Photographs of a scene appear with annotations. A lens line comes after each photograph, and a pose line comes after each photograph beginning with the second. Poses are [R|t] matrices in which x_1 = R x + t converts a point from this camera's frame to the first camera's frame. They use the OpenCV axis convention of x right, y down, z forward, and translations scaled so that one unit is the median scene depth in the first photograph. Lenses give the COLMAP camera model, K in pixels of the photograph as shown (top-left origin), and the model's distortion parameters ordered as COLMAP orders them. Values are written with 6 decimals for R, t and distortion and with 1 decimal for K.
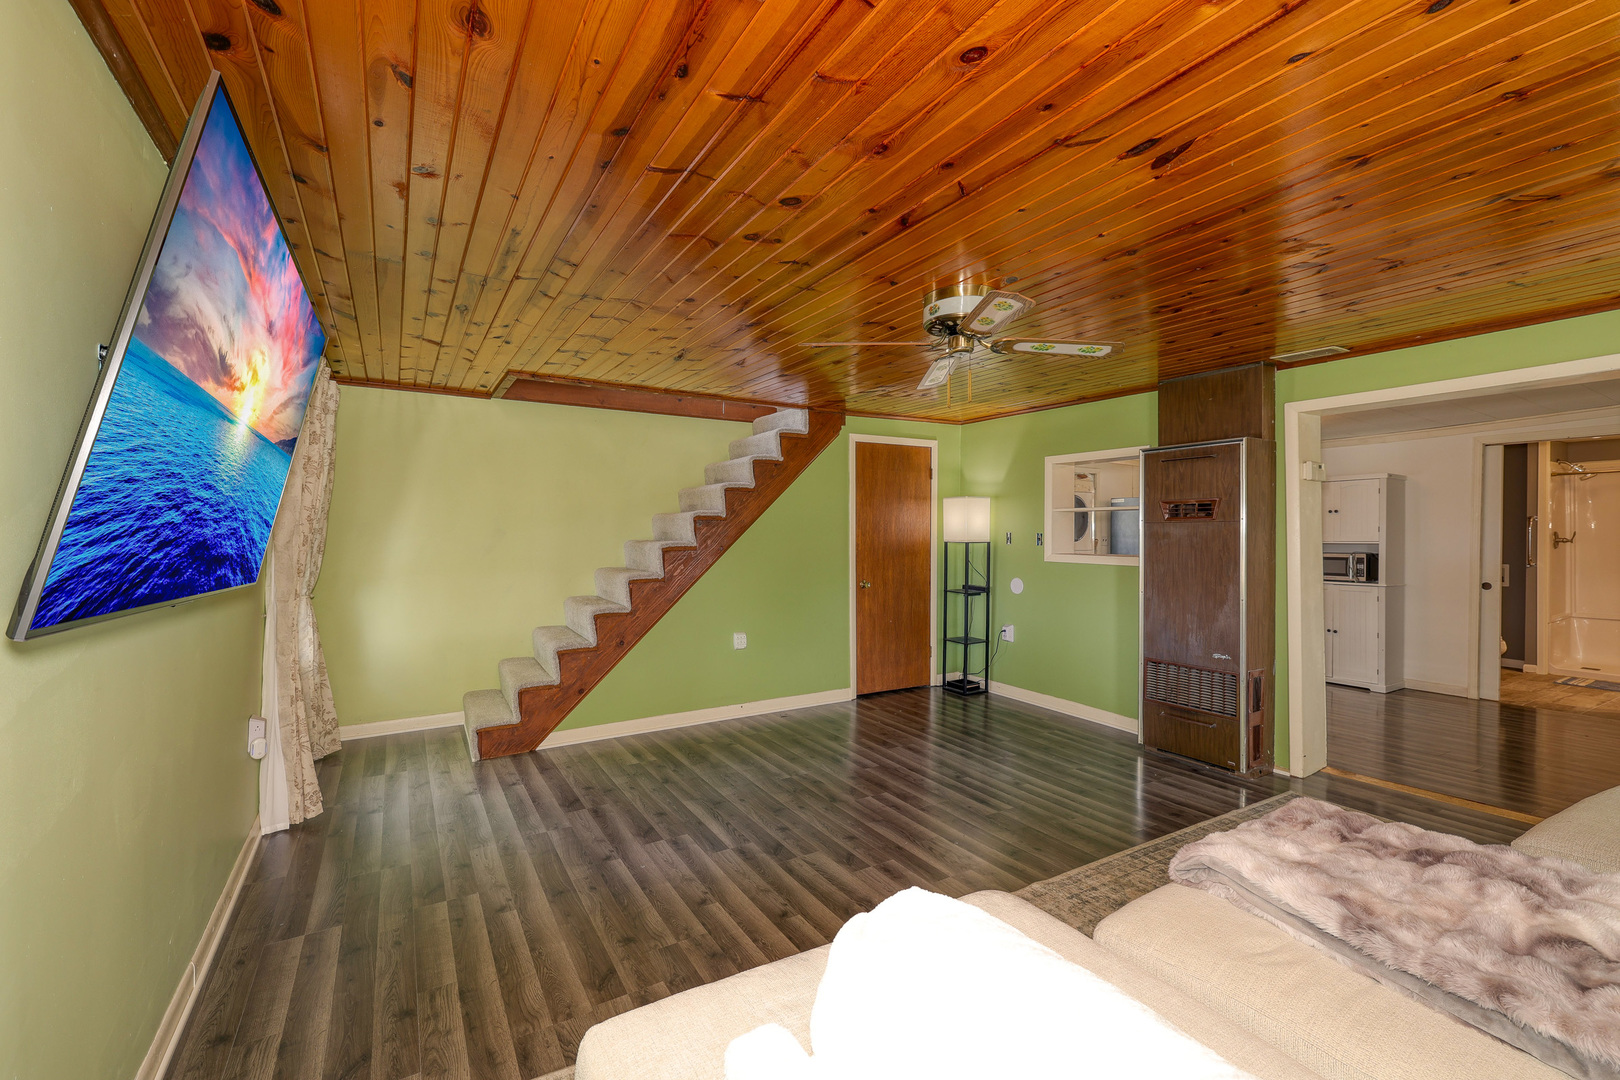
lens RADIAL K [[692.2, 0, 805.4], [0, 692.2, 541.2], [0, 0, 1]] dist [-0.001992, 0.000793]
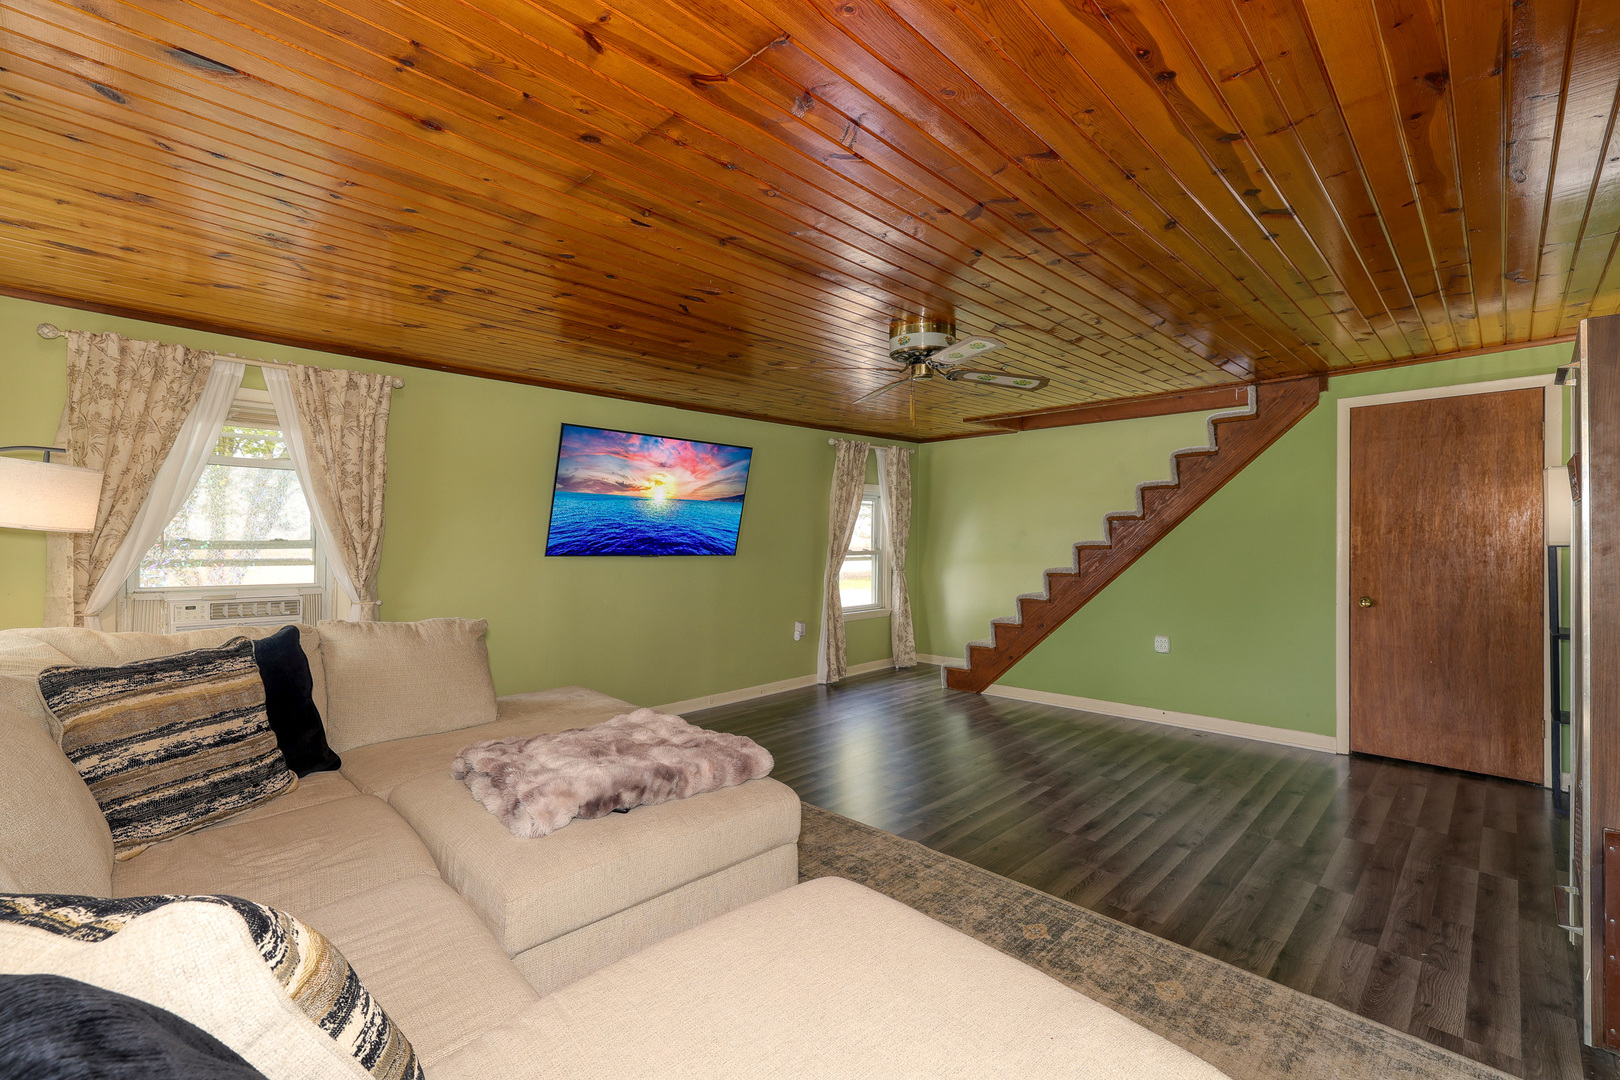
lens RADIAL K [[692.2, 0, 805.4], [0, 692.2, 541.2], [0, 0, 1]] dist [-0.001992, 0.000793]
pose [[0.244328, 0.006010, -0.969674, 0.828820], [-0.005946, 0.999971, 0.004700, -0.001392], [0.969674, 0.004617, 0.244357, 0.327097]]
